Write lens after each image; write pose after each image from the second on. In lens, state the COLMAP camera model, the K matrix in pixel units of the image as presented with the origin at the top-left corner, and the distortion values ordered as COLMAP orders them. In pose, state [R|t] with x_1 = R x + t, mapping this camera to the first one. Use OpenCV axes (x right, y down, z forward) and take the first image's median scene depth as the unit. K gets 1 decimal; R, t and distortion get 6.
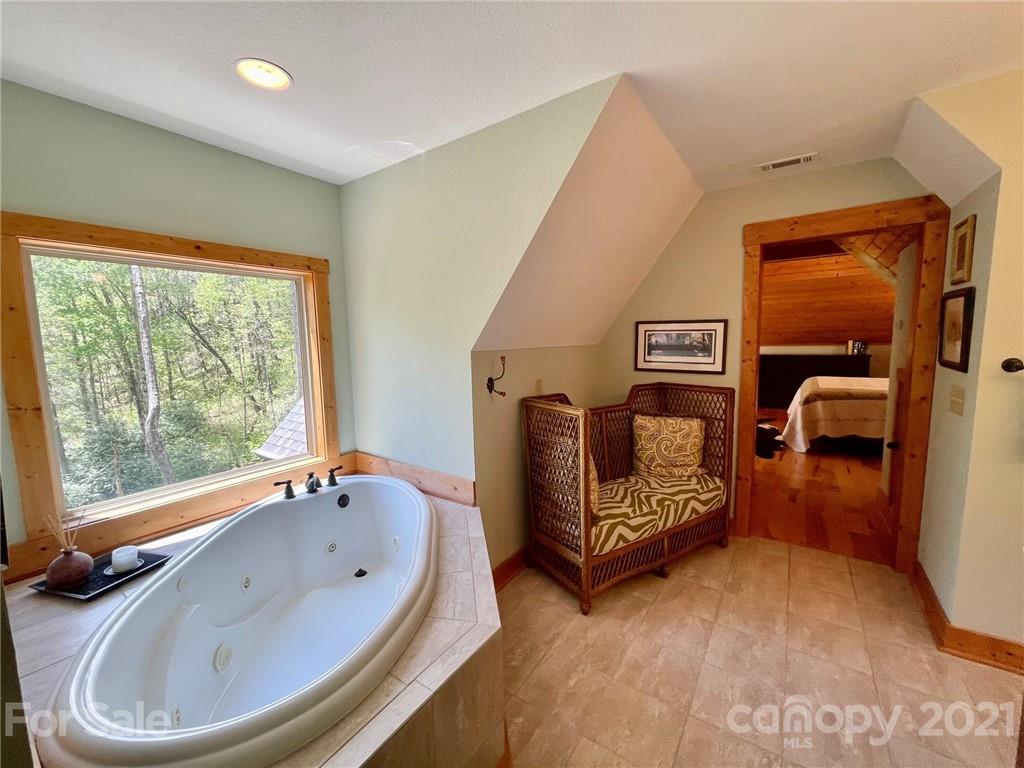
lens RADIAL K [[412.4, 0, 506.5], [0, 412.4, 384.5], [0, 0, 1]] dist [-0.006293, 0.002586]
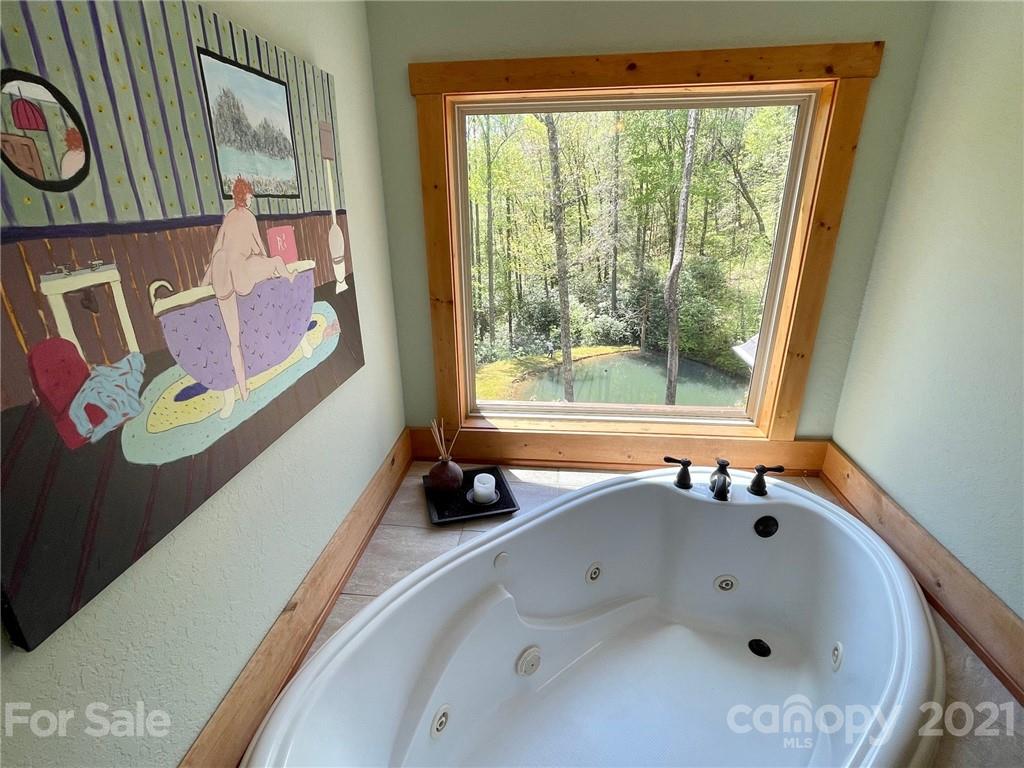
lens RADIAL K [[492.3, 0, 509.1], [0, 492.3, 384.2], [0, 0, 1]] dist [-0.001135, 0.000125]
pose [[0.491187, 0.323371, -0.808806, -0.082345], [-0.093944, 0.942787, 0.319886, -0.088203], [0.865973, -0.081142, 0.493464, 0.369268]]
